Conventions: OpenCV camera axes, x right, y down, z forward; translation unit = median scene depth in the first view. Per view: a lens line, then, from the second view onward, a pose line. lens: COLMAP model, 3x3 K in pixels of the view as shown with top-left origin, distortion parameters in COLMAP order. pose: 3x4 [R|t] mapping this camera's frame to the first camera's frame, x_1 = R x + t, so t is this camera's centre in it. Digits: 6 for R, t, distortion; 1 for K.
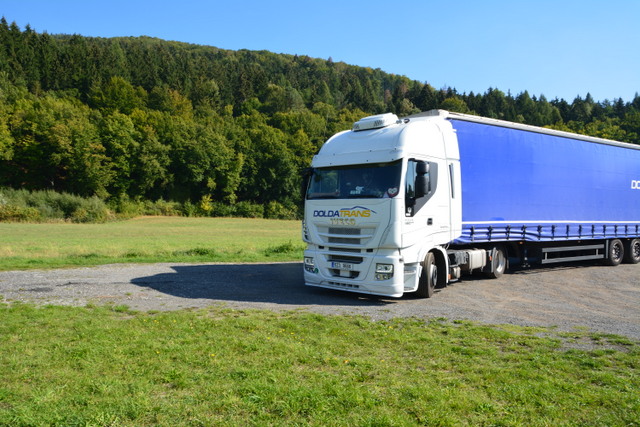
lens RADIAL K [[473.1, 0, 320.0], [0, 473.1, 213.5], [0, 0, 1]] dist [-0.125205, 0.112550]
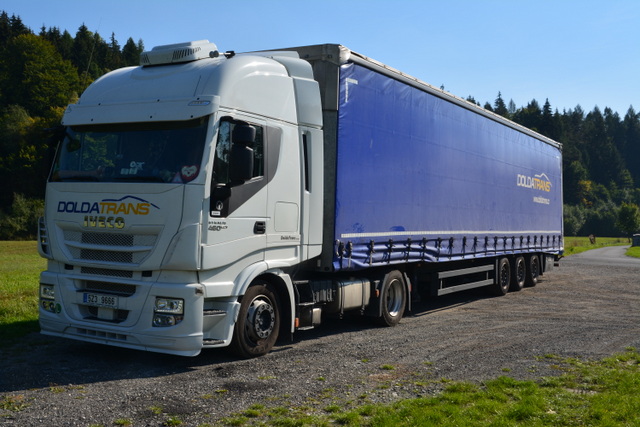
lens RADIAL K [[740.7, 0, 320.0], [0, 740.7, 213.5], [0, 0, 1]] dist [0.009382, 0.021693]
pose [[0.981329, 0.036445, 0.188854, 0.131199], [-0.034341, 0.999306, -0.014399, 0.010658], [-0.189248, 0.007645, 0.981900, 0.076637]]
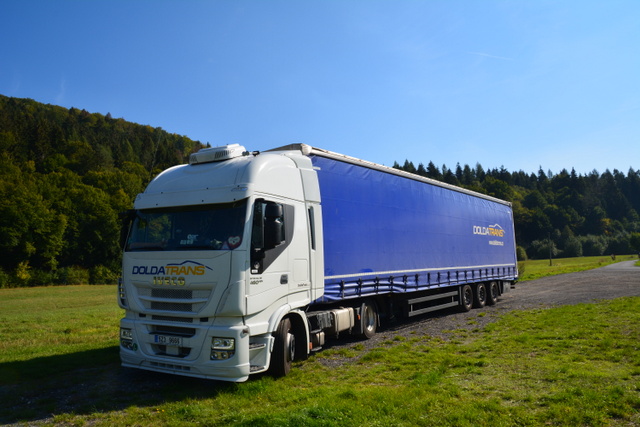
lens RADIAL K [[473.1, 0, 320.0], [0, 473.1, 213.5], [0, 0, 1]] dist [-0.125205, 0.112550]
pose [[0.963186, 0.014479, 0.268446, 0.076690], [0.012771, 0.994957, -0.099488, -0.012524], [-0.268533, 0.099253, 0.958143, 0.211336]]
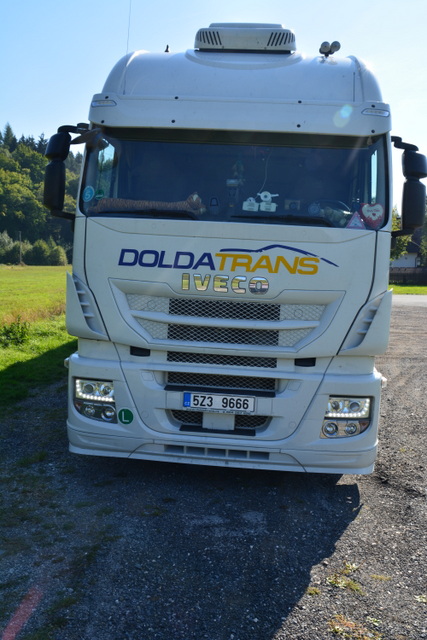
lens RADIAL K [[642.5, 0, 213.5], [0, 642.5, 320.0], [0, 0, 1]] dist [-0.071557, -0.002790]
pose [[0.801388, -0.009966, 0.598062, -0.253210], [-0.048879, 0.995426, 0.082085, 0.004557], [-0.596144, -0.095014, 0.797235, 0.596176]]
